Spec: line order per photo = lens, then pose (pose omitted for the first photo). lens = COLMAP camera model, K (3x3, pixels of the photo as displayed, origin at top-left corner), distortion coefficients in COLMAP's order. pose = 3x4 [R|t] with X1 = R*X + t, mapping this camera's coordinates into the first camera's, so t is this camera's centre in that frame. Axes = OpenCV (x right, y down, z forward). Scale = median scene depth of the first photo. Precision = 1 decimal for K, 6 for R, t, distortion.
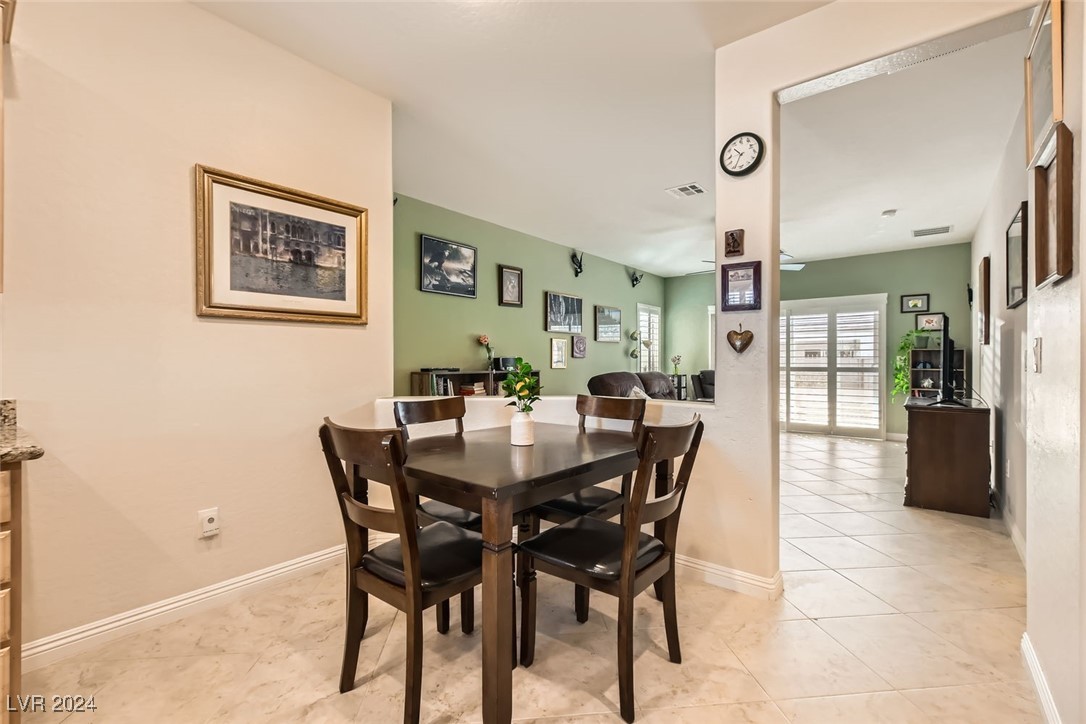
lens RADIAL K [[473.9, 0, 547.3], [0, 473.9, 363.1], [0, 0, 1]] dist [-0.013550, 0.011071]
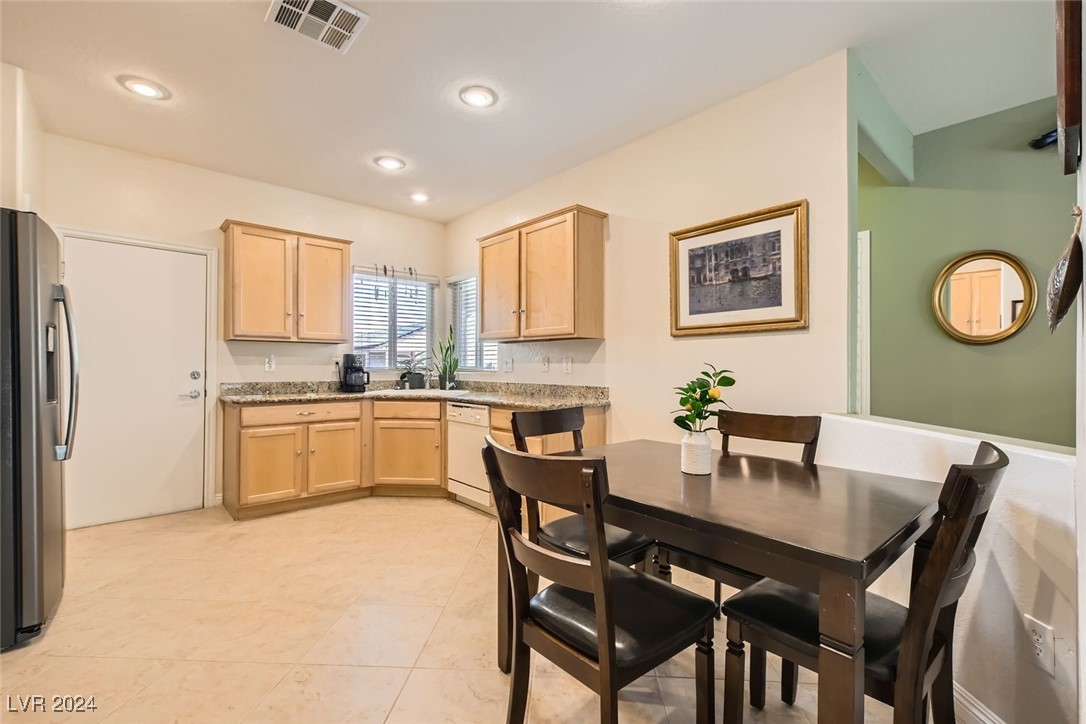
lens RADIAL K [[473.9, 0, 547.3], [0, 473.9, 363.1], [0, 0, 1]] dist [-0.013550, 0.011071]
pose [[-0.159203, -0.007972, -0.987214, 0.312466], [-0.007035, 0.999951, -0.006941, -0.002752], [0.987221, 0.005840, -0.159251, 0.355643]]
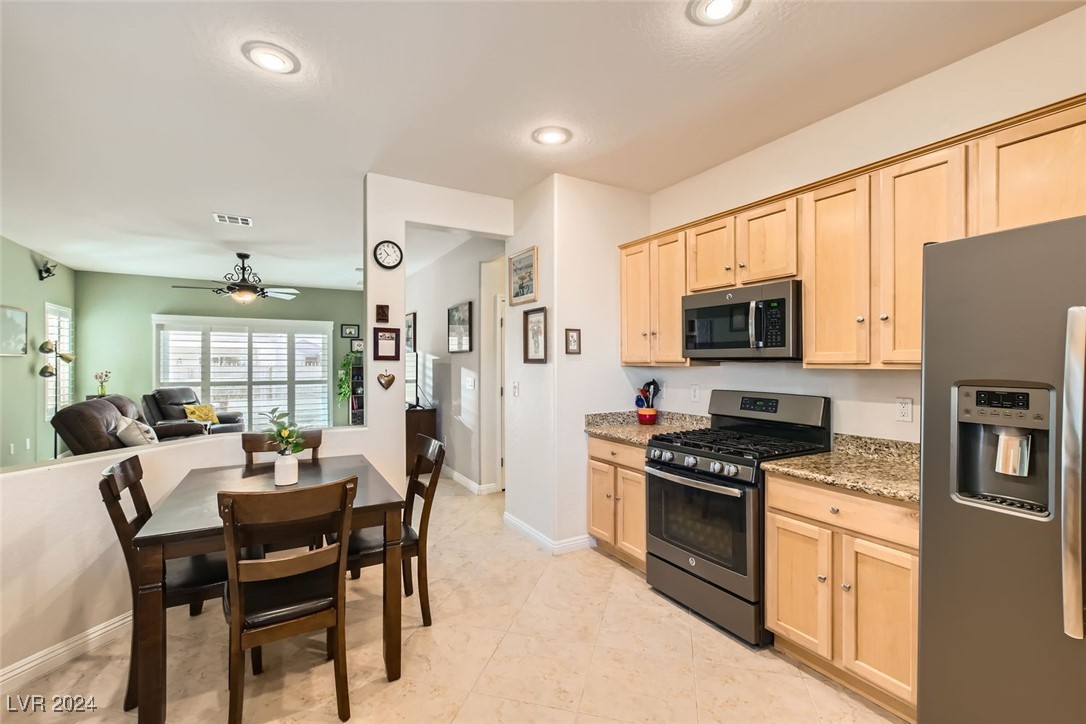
lens RADIAL K [[473.9, 0, 547.3], [0, 473.9, 363.1], [0, 0, 1]] dist [-0.013550, 0.011071]
pose [[0.354351, -0.003147, 0.935107, -0.360141], [0.004350, 0.999989, 0.001718, -0.047040], [-0.935102, 0.003459, 0.354361, 0.006288]]
